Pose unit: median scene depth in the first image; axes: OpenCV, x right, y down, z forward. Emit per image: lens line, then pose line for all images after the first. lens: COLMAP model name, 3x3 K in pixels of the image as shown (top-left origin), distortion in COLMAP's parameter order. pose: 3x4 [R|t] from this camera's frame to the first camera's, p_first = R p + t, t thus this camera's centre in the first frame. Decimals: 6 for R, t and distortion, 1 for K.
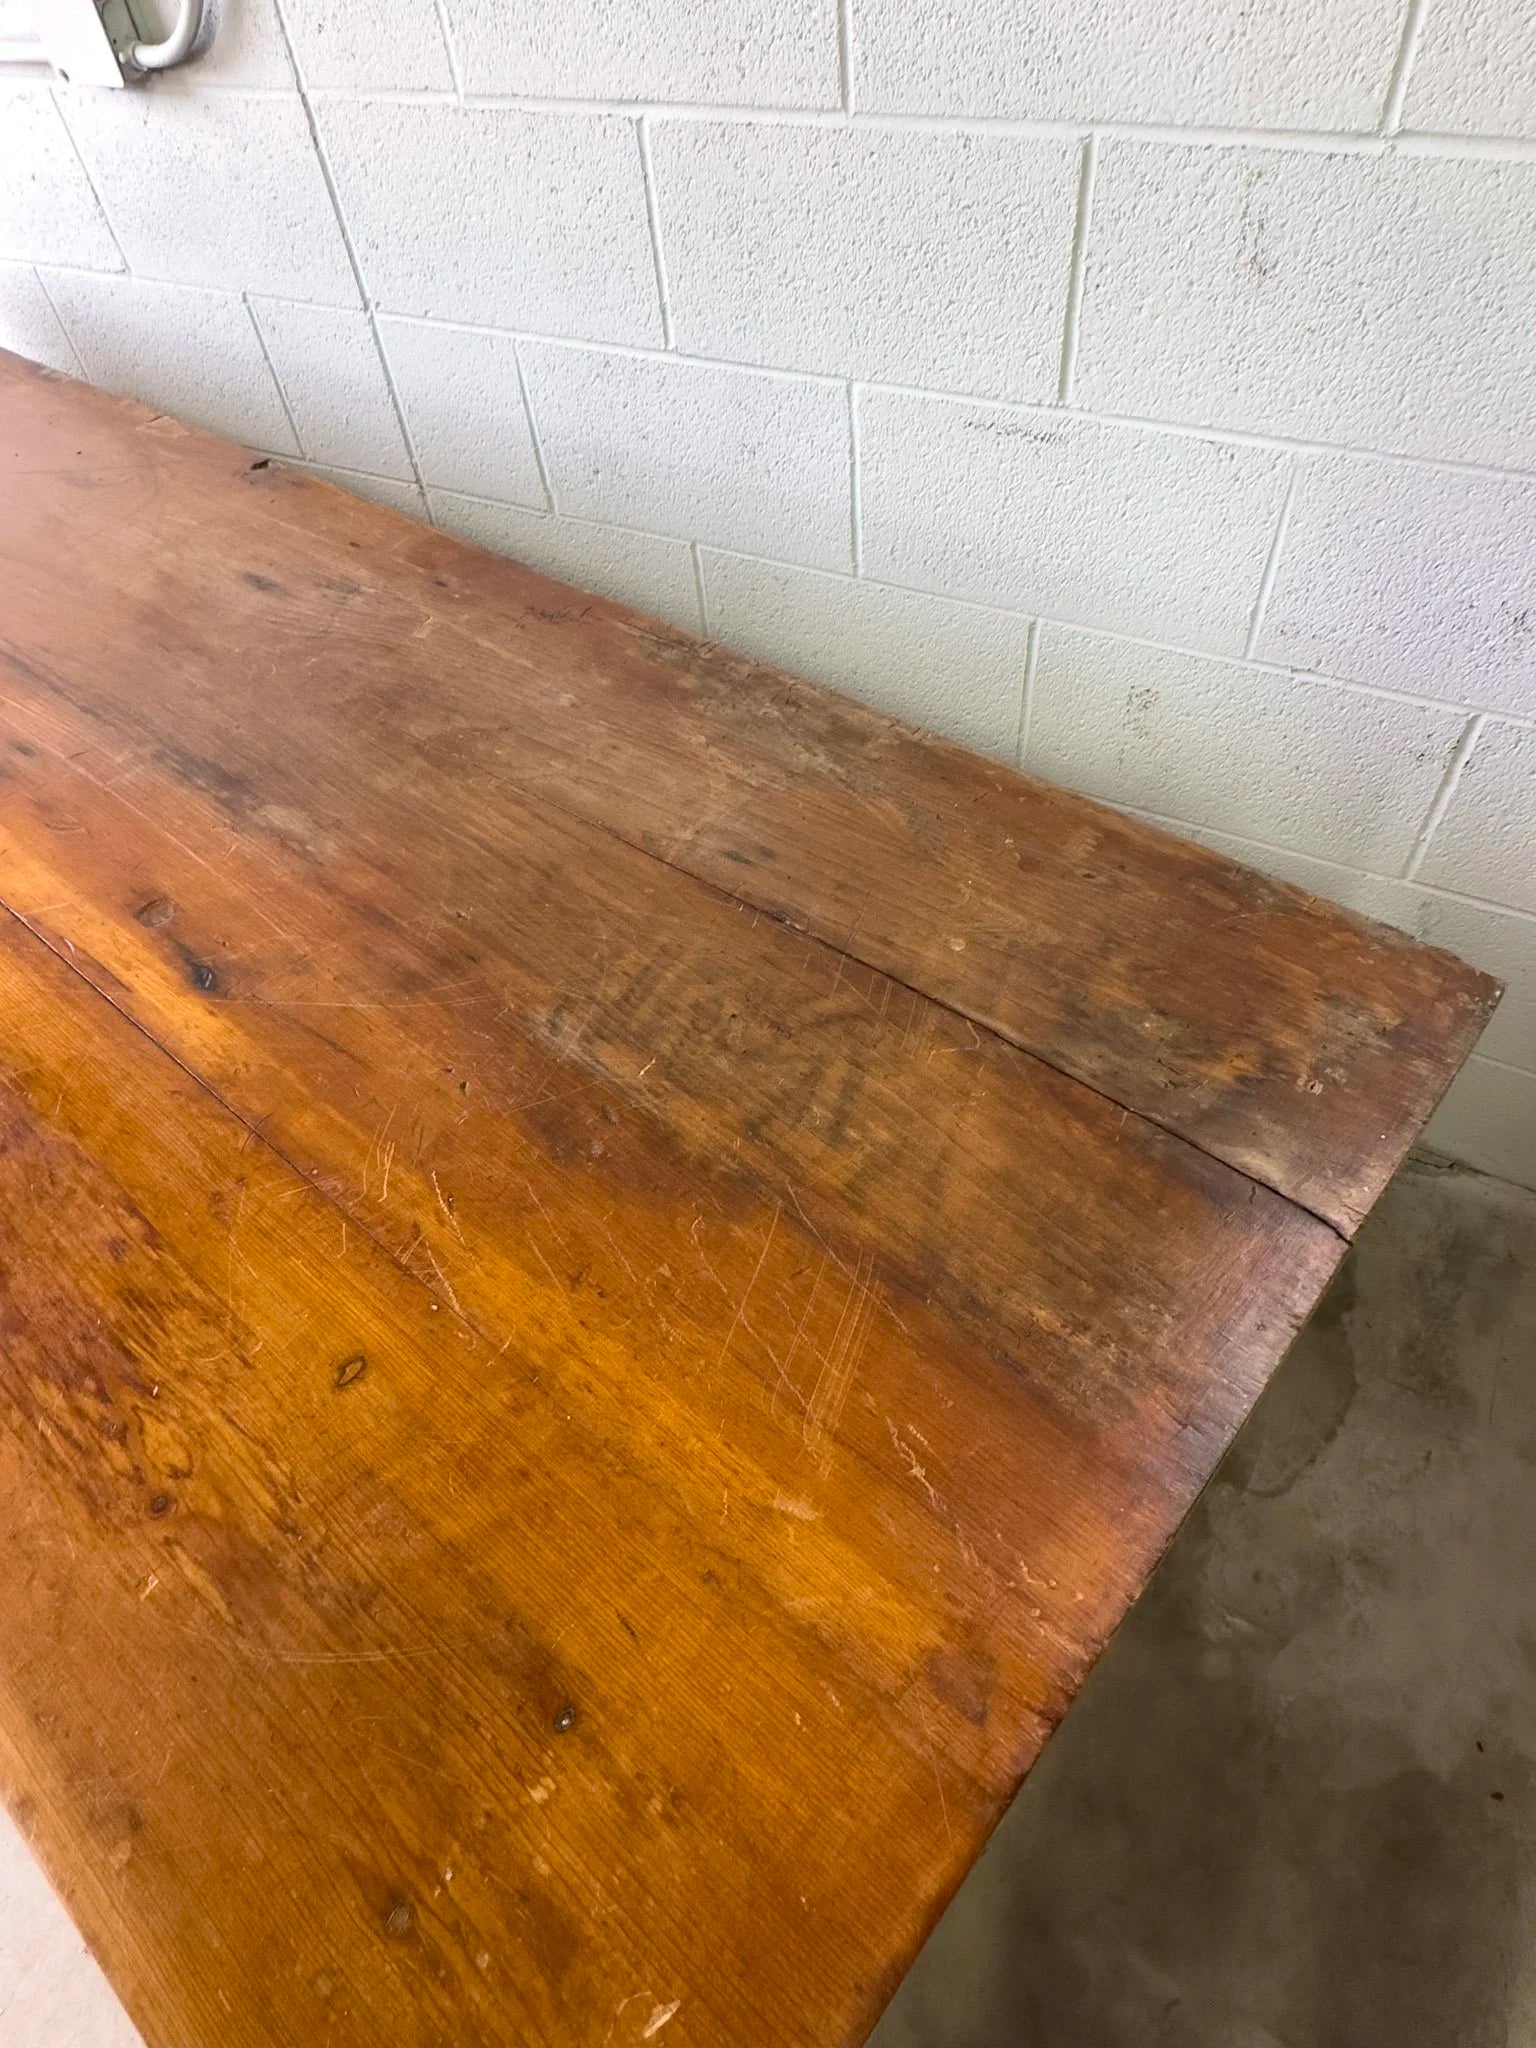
lens RADIAL K [[1198.7, 0, 737.6], [0, 1198.7, 1021.8], [0, 0, 1]] dist [-0.001968, -0.002233]
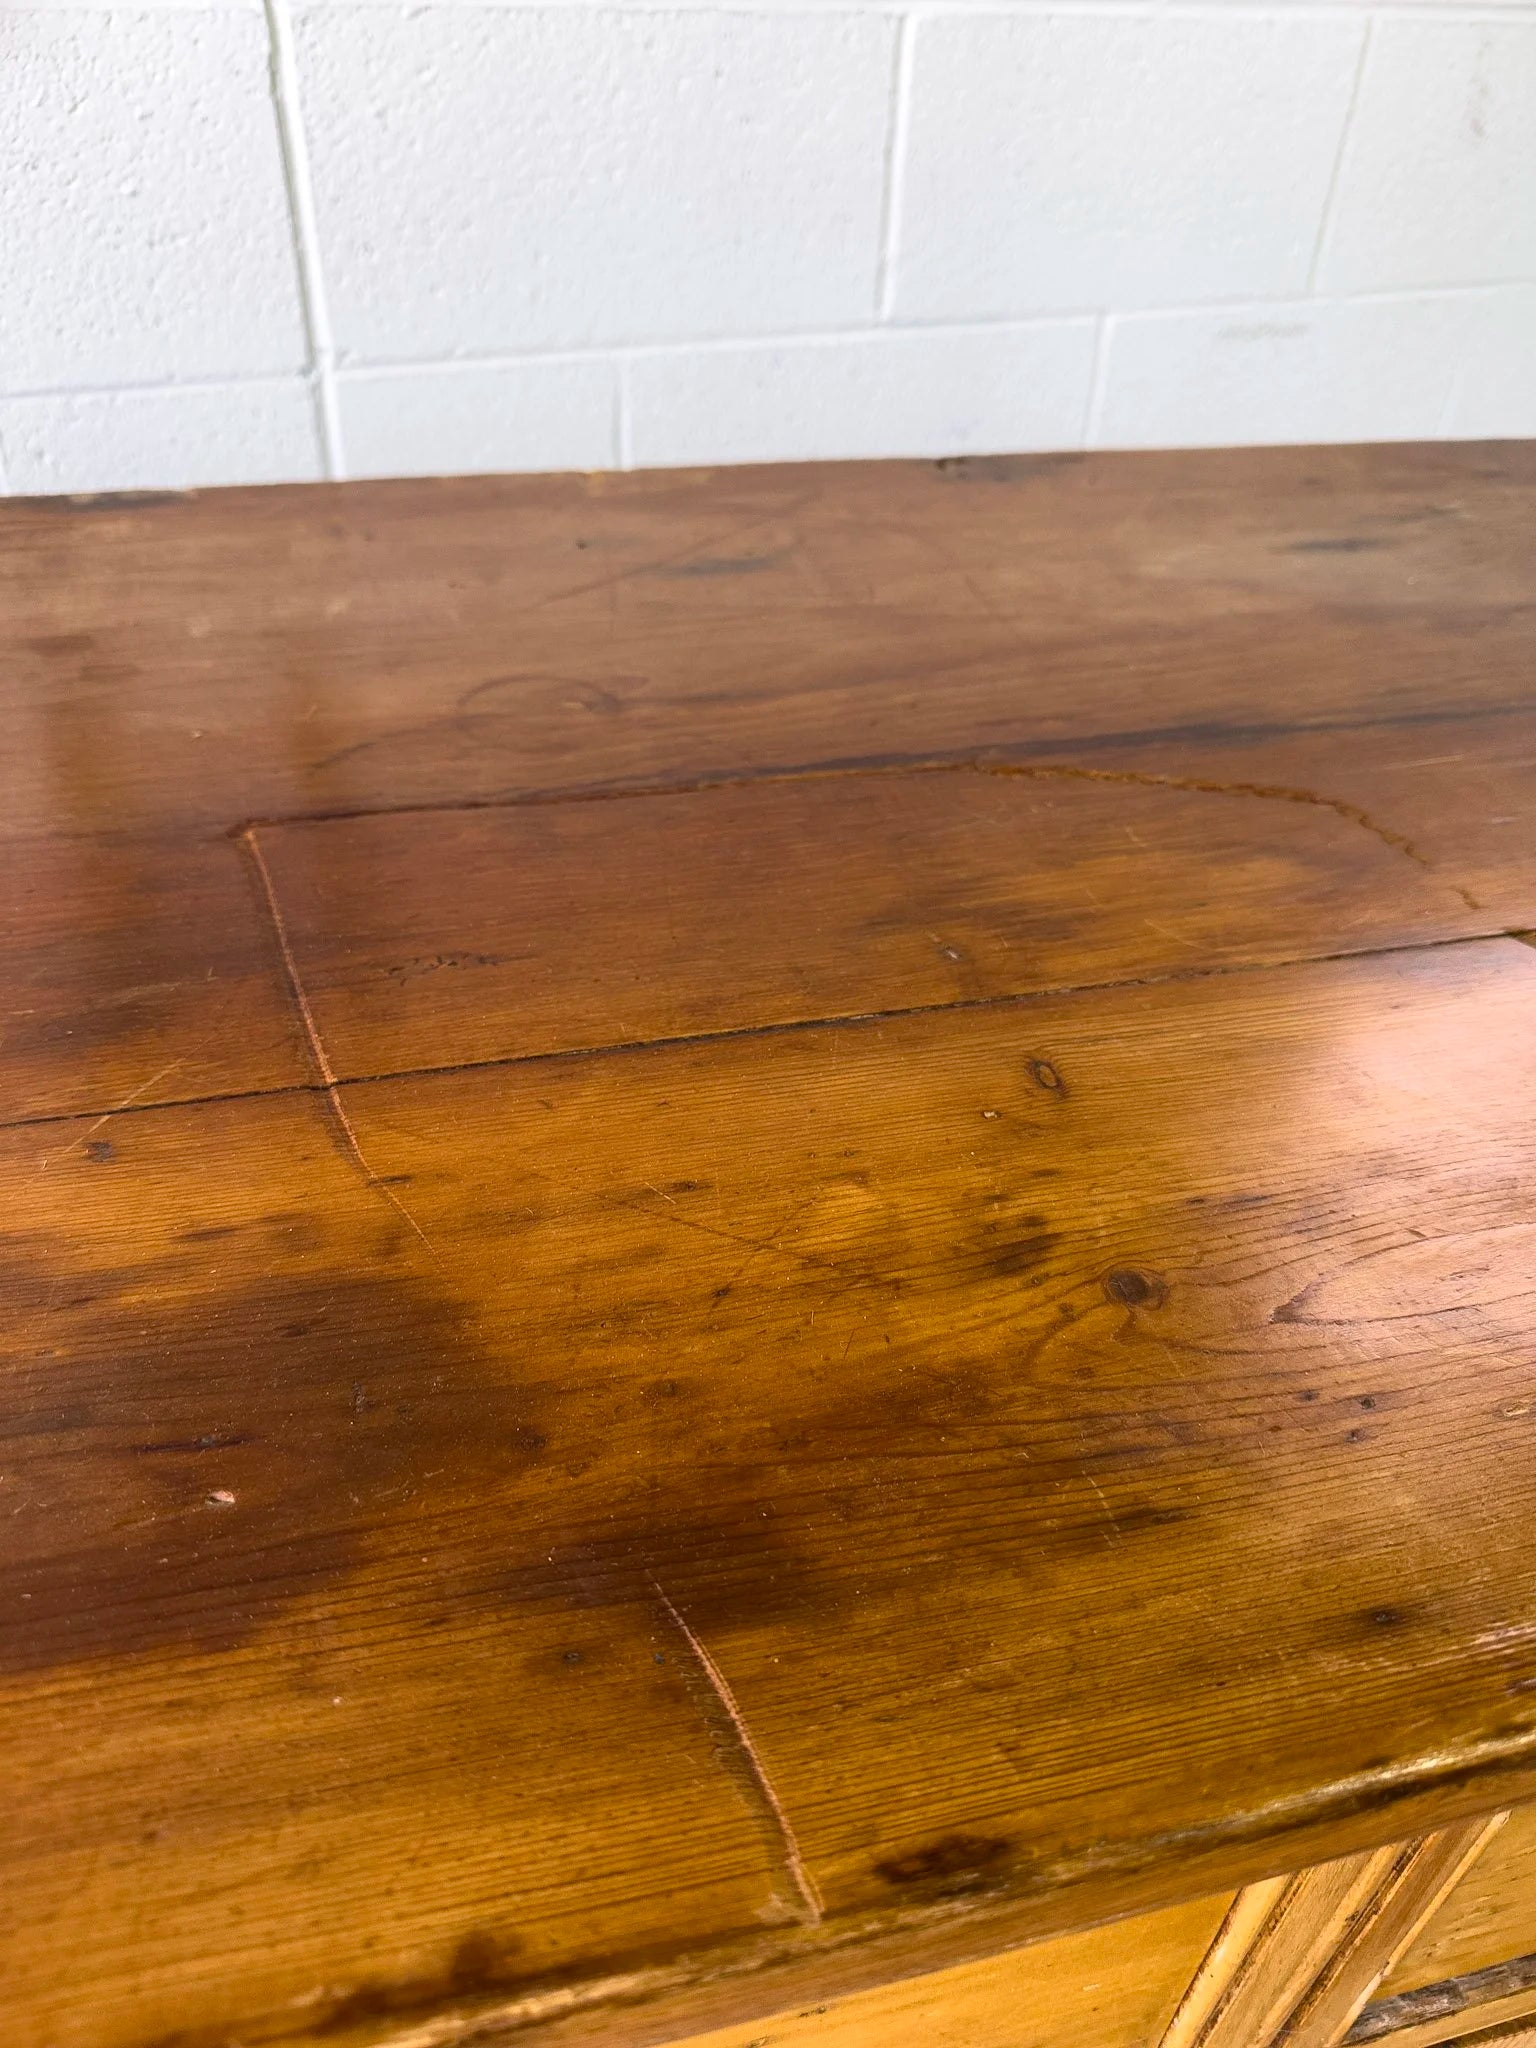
lens RADIAL K [[1477.2, 0, 768.0], [0, 1477.2, 1024.0], [0, 0, 1]] dist [0.003092, -0.030939]
pose [[0.561511, -0.415631, 0.715512, -1.031595], [0.568916, 0.821815, 0.030914, -0.304009], [-0.600867, 0.389707, 0.697917, 0.639420]]
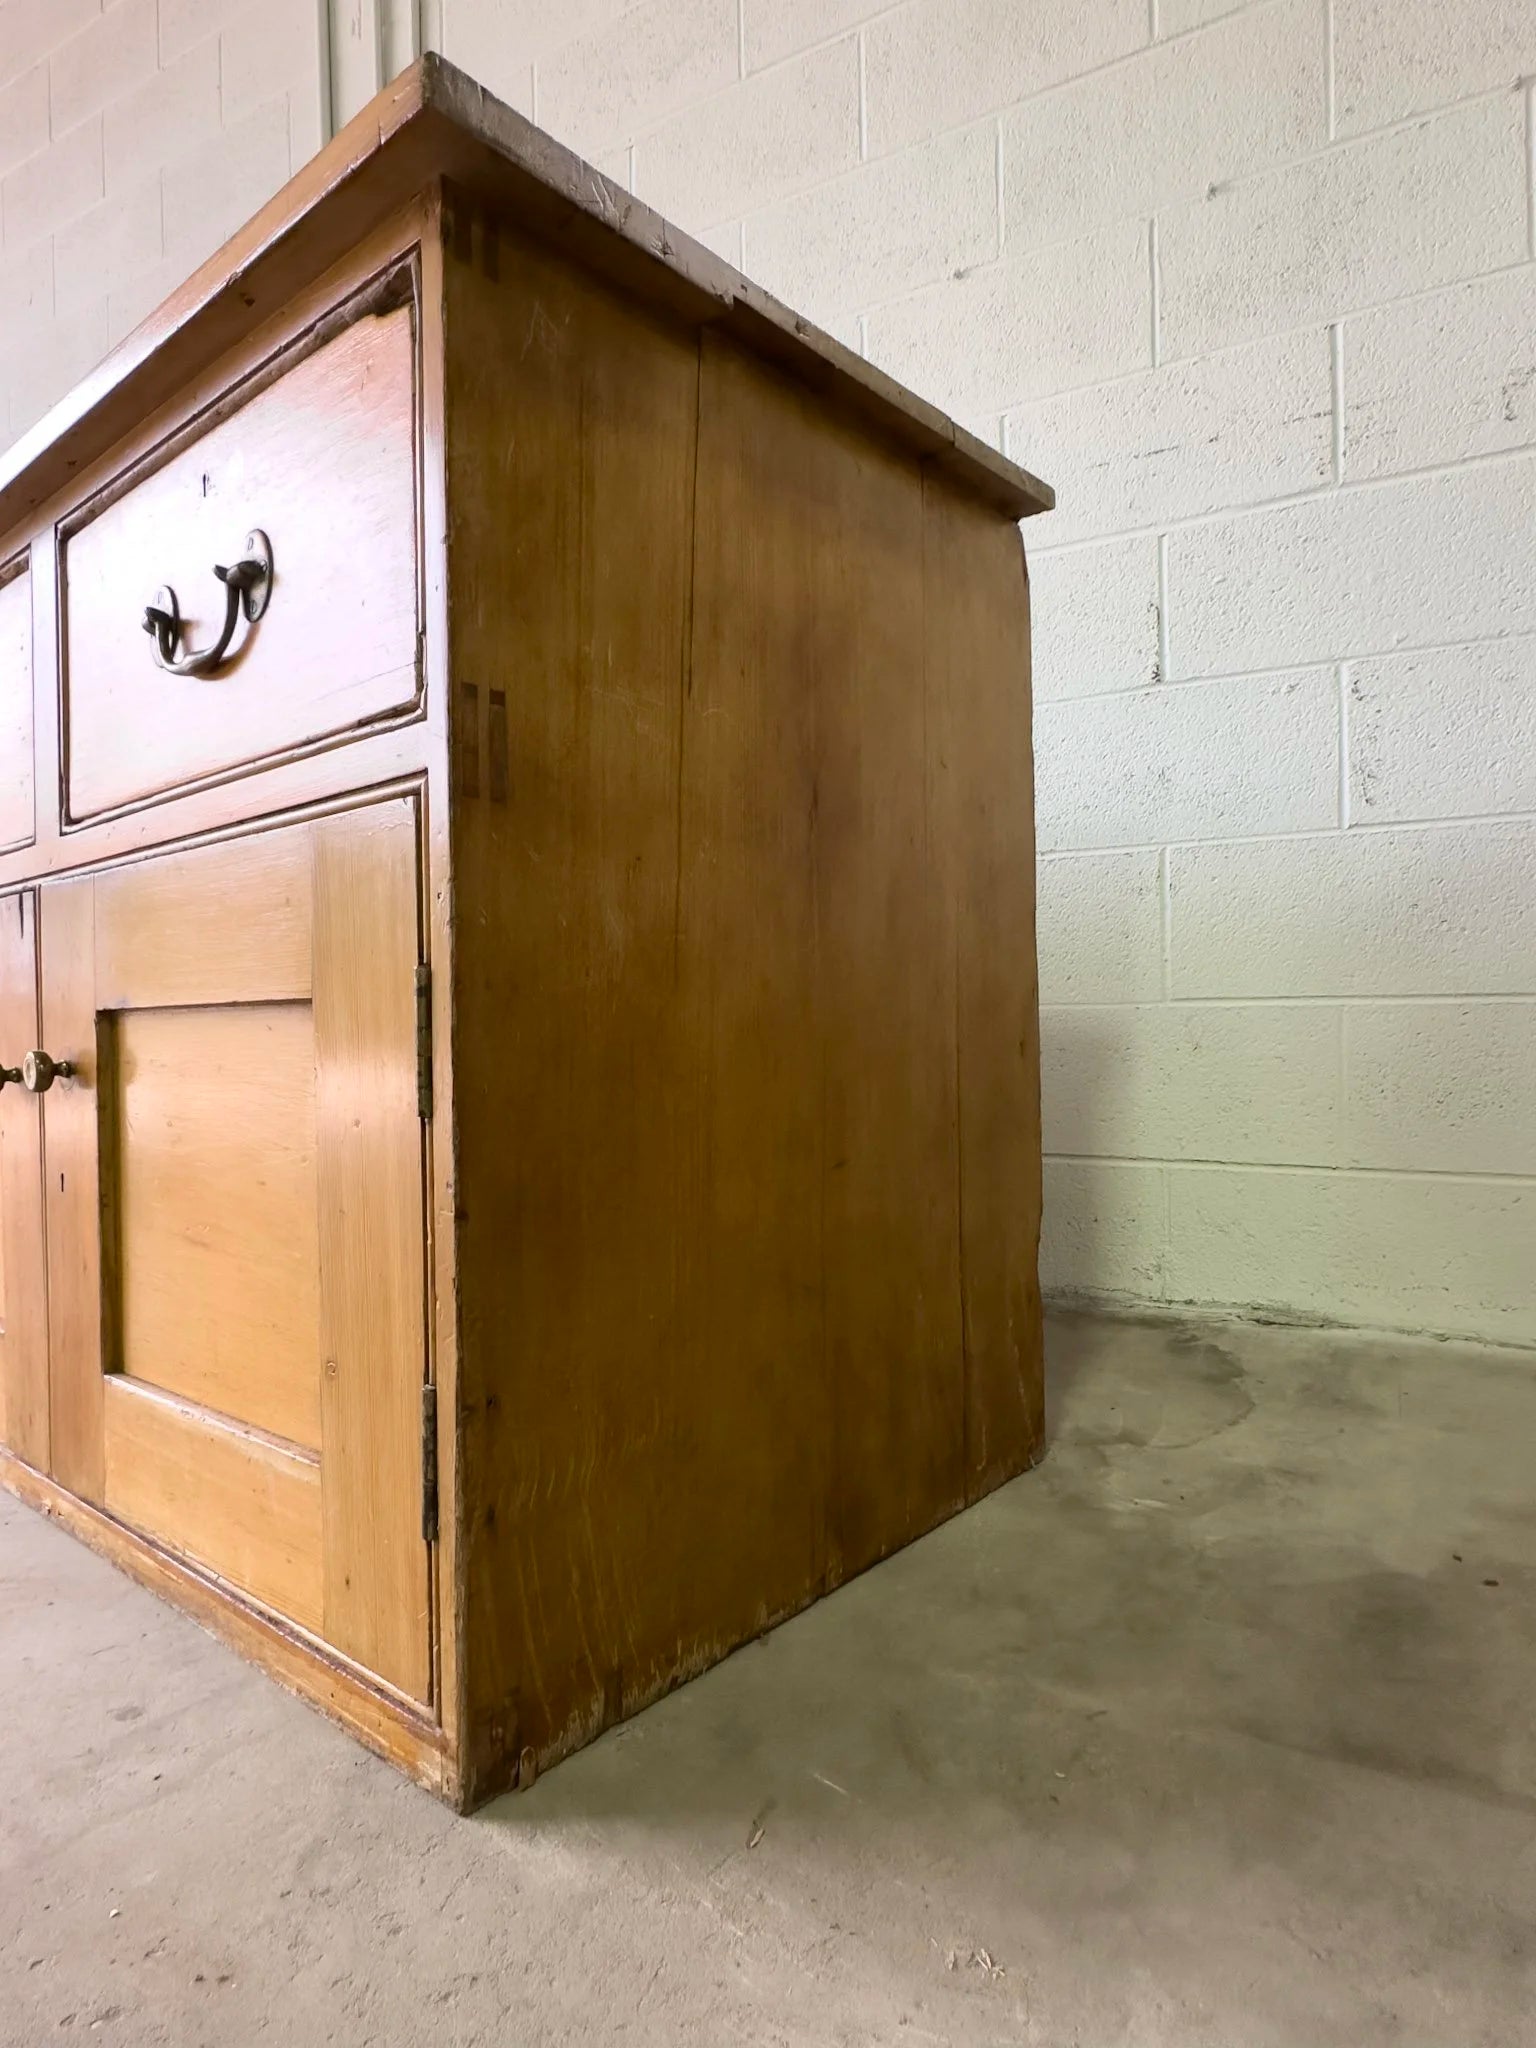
lens RADIAL K [[1198.7, 0, 737.6], [0, 1198.7, 1021.8], [0, 0, 1]] dist [-0.001968, -0.002233]
pose [[0.996871, 0.078977, -0.003228, 0.115295], [-0.053378, 0.642515, -0.764412, 0.996282], [-0.058297, 0.762193, 0.644720, 0.237243]]
